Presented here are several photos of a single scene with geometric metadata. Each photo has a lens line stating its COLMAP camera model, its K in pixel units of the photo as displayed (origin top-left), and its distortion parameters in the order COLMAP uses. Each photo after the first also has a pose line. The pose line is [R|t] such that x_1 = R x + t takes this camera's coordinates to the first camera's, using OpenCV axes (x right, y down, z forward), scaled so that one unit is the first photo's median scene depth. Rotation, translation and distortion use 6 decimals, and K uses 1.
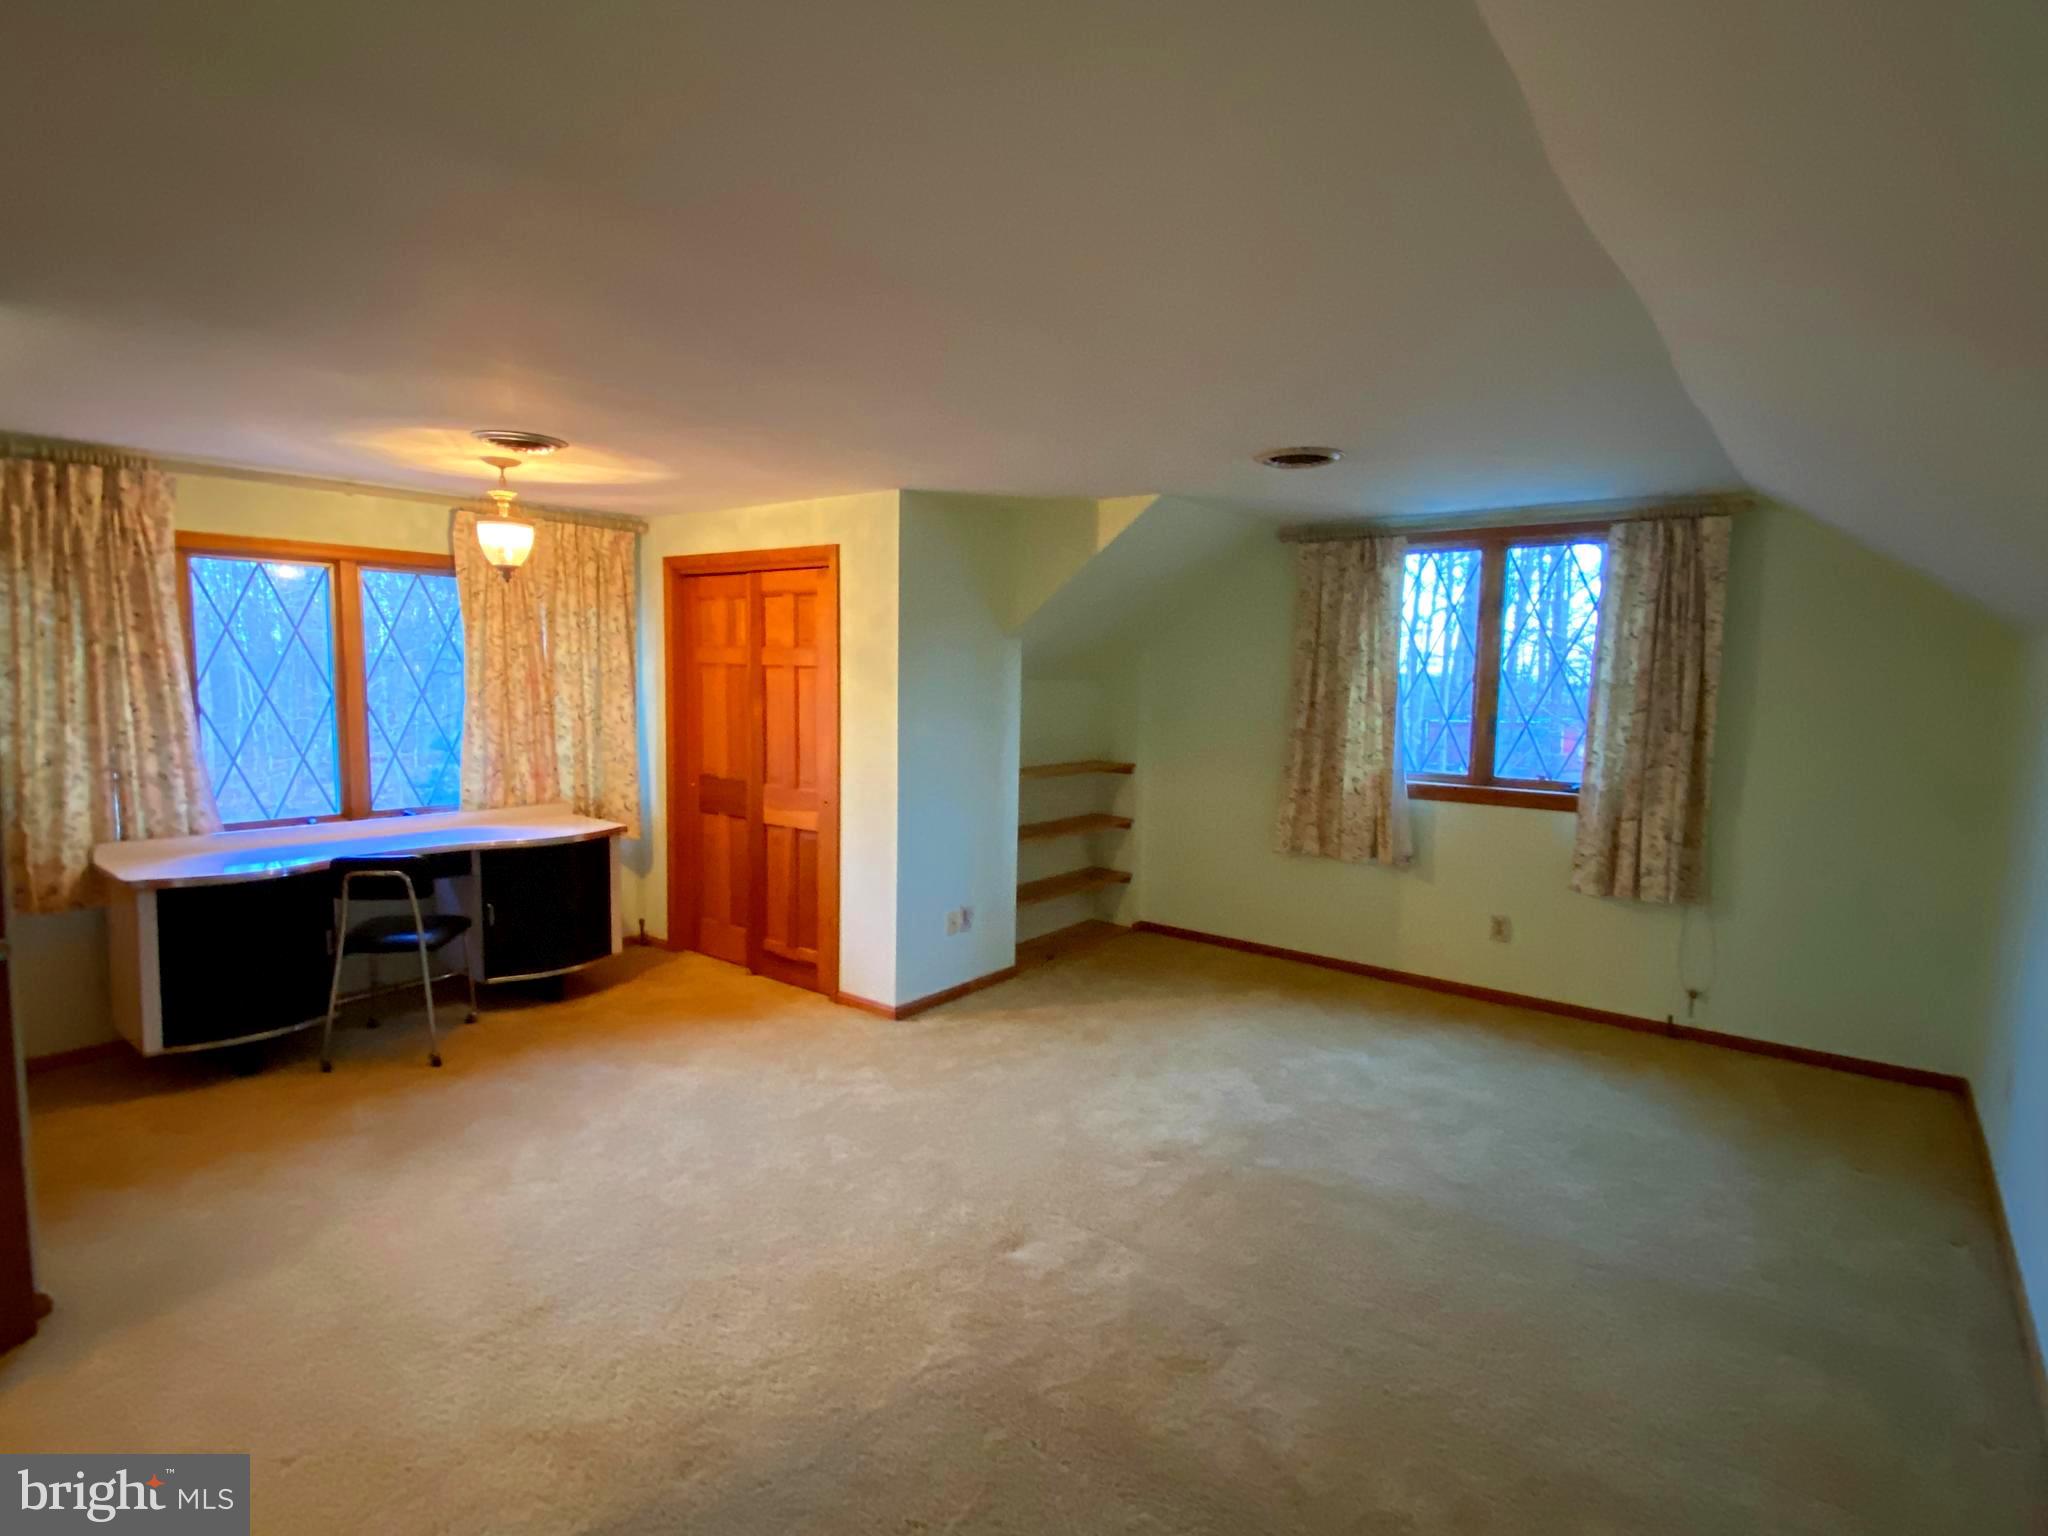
lens RADIAL K [[1012.0, 0, 1024.0], [0, 1012.0, 768.0], [0, 0, 1]] dist [-0.000406, -0.000614]
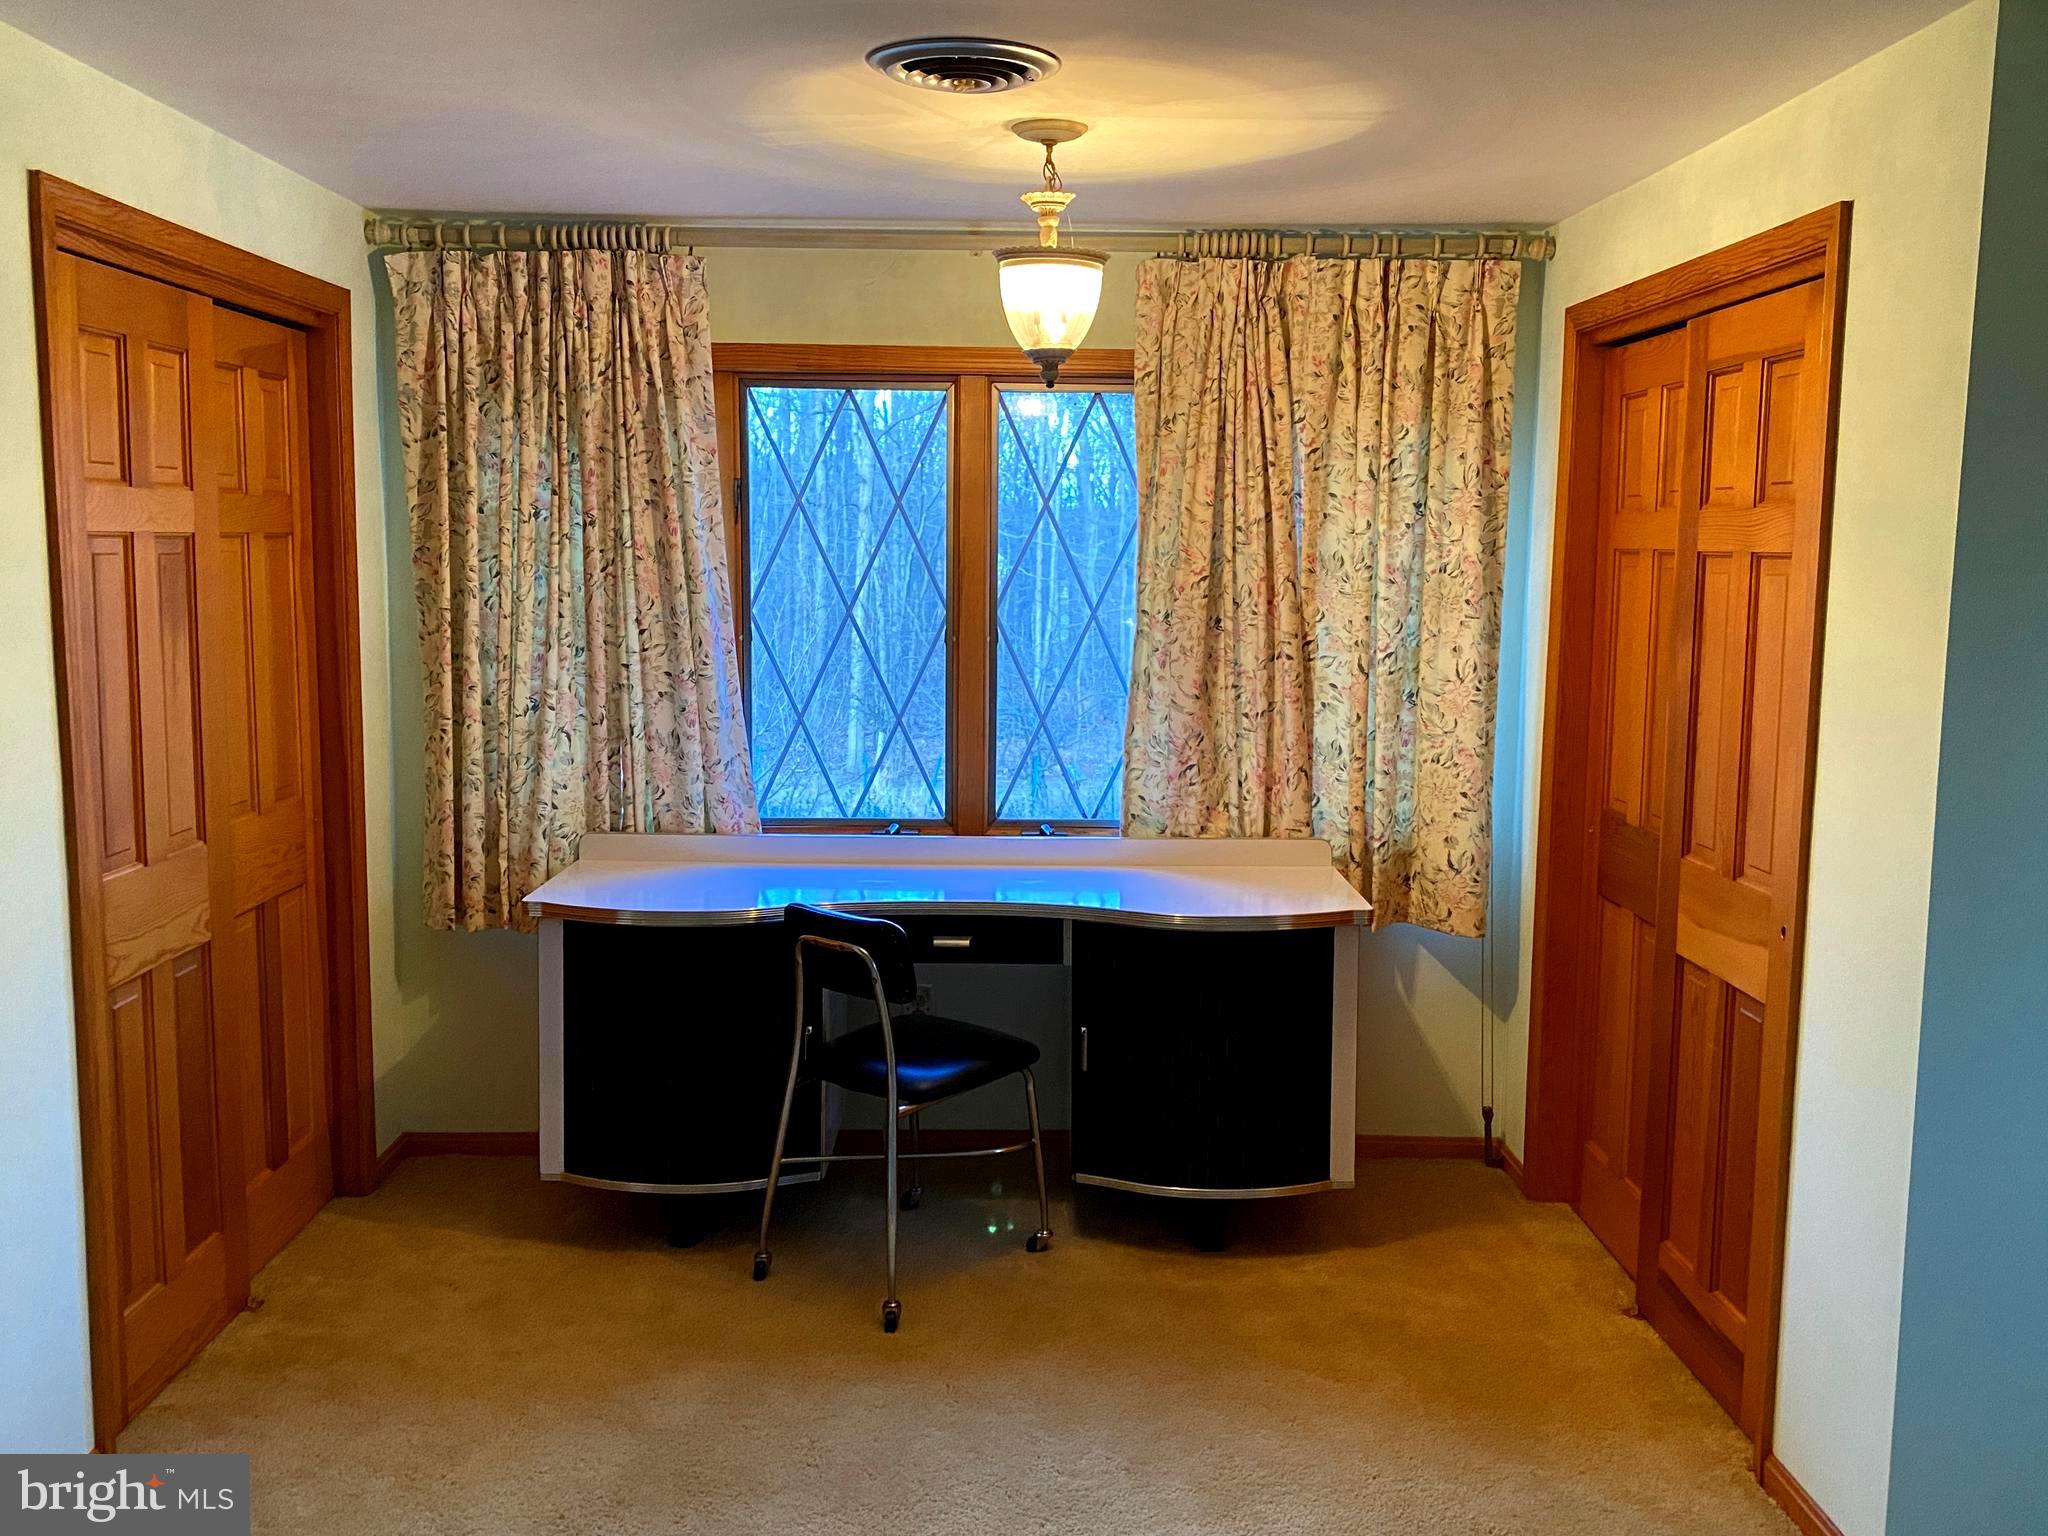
lens RADIAL K [[1755.6, 0, 1024.0], [0, 1755.6, 768.0], [0, 0, 1]] dist [0.110055, -0.195836]
pose [[0.638005, 0.084288, -0.765405, 0.112773], [-0.072854, 0.996140, 0.048969, -0.034973], [0.766578, 0.024520, 0.641683, 0.376361]]
